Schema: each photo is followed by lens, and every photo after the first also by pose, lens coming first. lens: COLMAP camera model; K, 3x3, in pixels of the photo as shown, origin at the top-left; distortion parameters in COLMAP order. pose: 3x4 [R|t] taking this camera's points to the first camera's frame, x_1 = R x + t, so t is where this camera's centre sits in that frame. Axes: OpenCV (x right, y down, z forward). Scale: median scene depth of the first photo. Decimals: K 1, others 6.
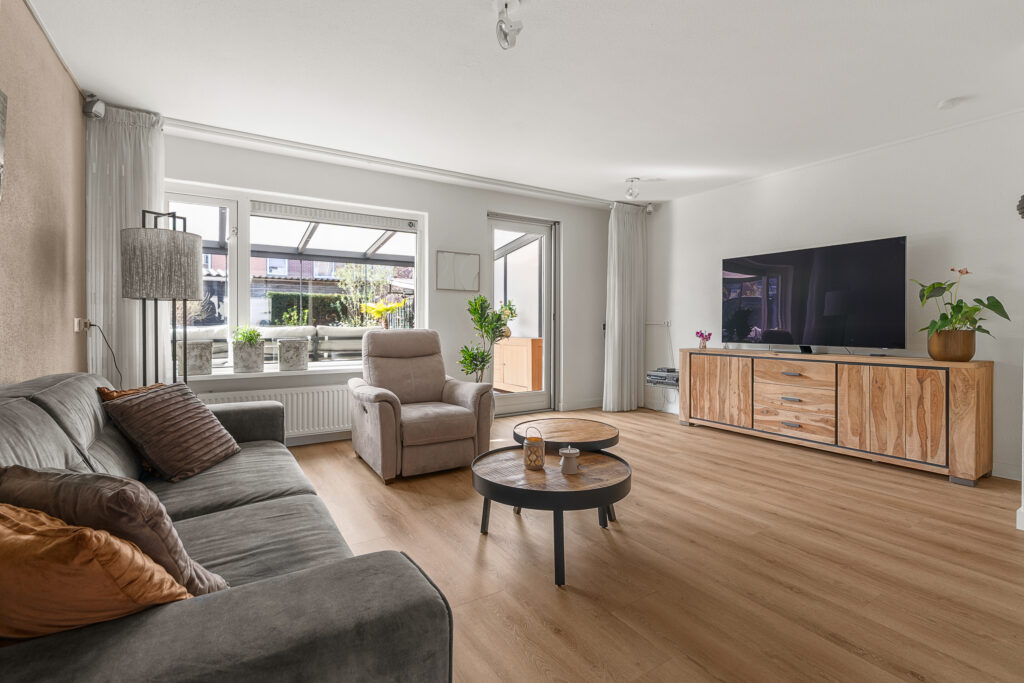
lens RADIAL K [[470.7, 0, 507.5], [0, 470.7, 329.9], [0, 0, 1]] dist [-0.001185, -0.000389]
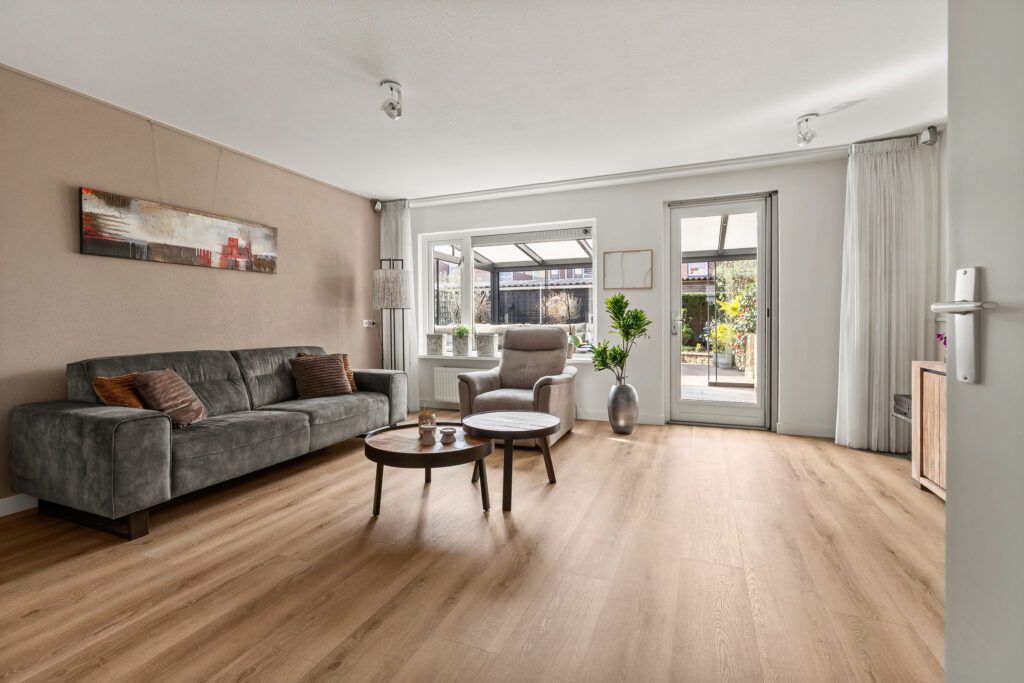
lens RADIAL K [[470.7, 0, 507.5], [0, 470.7, 329.9], [0, 0, 1]] dist [-0.001185, -0.000389]
pose [[0.577563, 0.008264, -0.816305, 0.587424], [-0.007652, 0.999960, 0.004709, 0.001348], [0.816311, 0.003527, 0.577602, 0.219995]]
